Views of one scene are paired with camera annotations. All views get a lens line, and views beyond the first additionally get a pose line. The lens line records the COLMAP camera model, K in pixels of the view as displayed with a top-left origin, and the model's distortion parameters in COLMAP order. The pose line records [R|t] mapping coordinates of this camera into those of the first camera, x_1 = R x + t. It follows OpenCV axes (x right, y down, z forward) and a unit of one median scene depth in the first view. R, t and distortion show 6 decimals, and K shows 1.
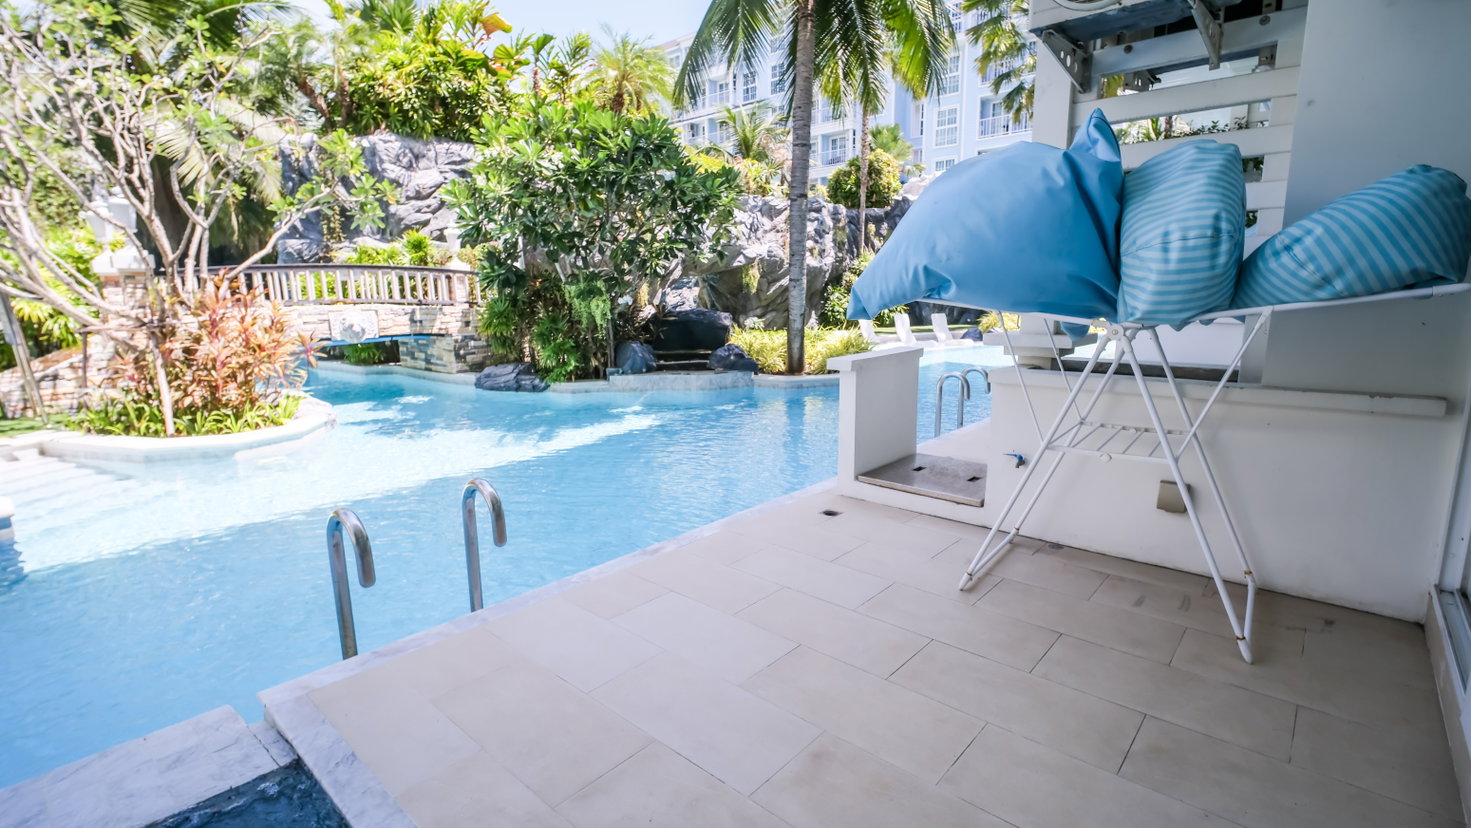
lens RADIAL K [[675.4, 0, 745.4], [0, 675.4, 409.0], [0, 0, 1]] dist [-0.004222, -0.001777]
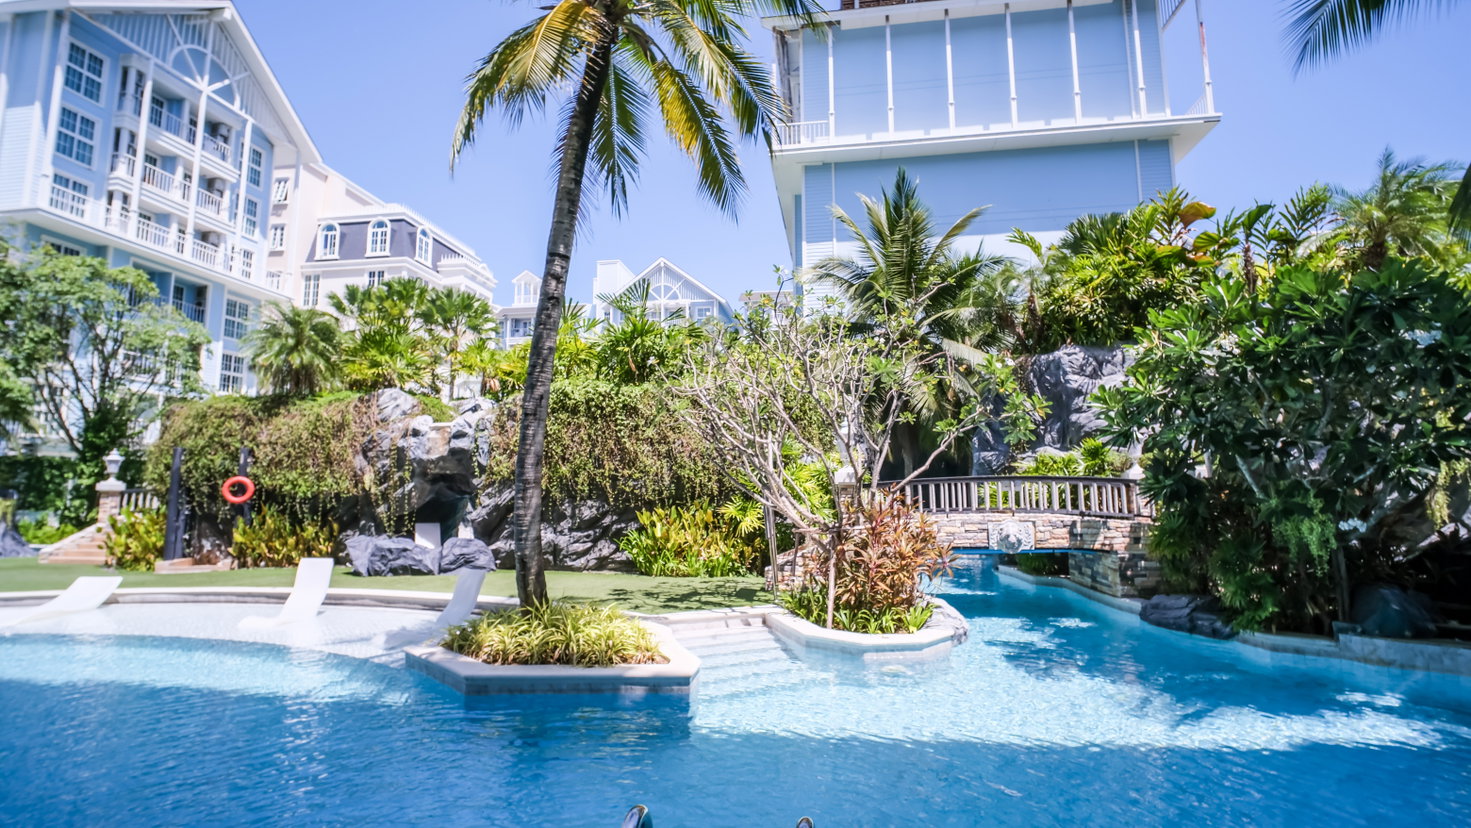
lens RADIAL K [[675.4, 0, 745.4], [0, 675.4, 409.0], [0, 0, 1]] dist [-0.004222, -0.001777]
pose [[0.548458, -0.095771, -0.830675, 0.047440], [-0.149960, 0.966047, -0.210391, -0.032531], [0.822621, 0.239959, 0.515475, 0.103675]]
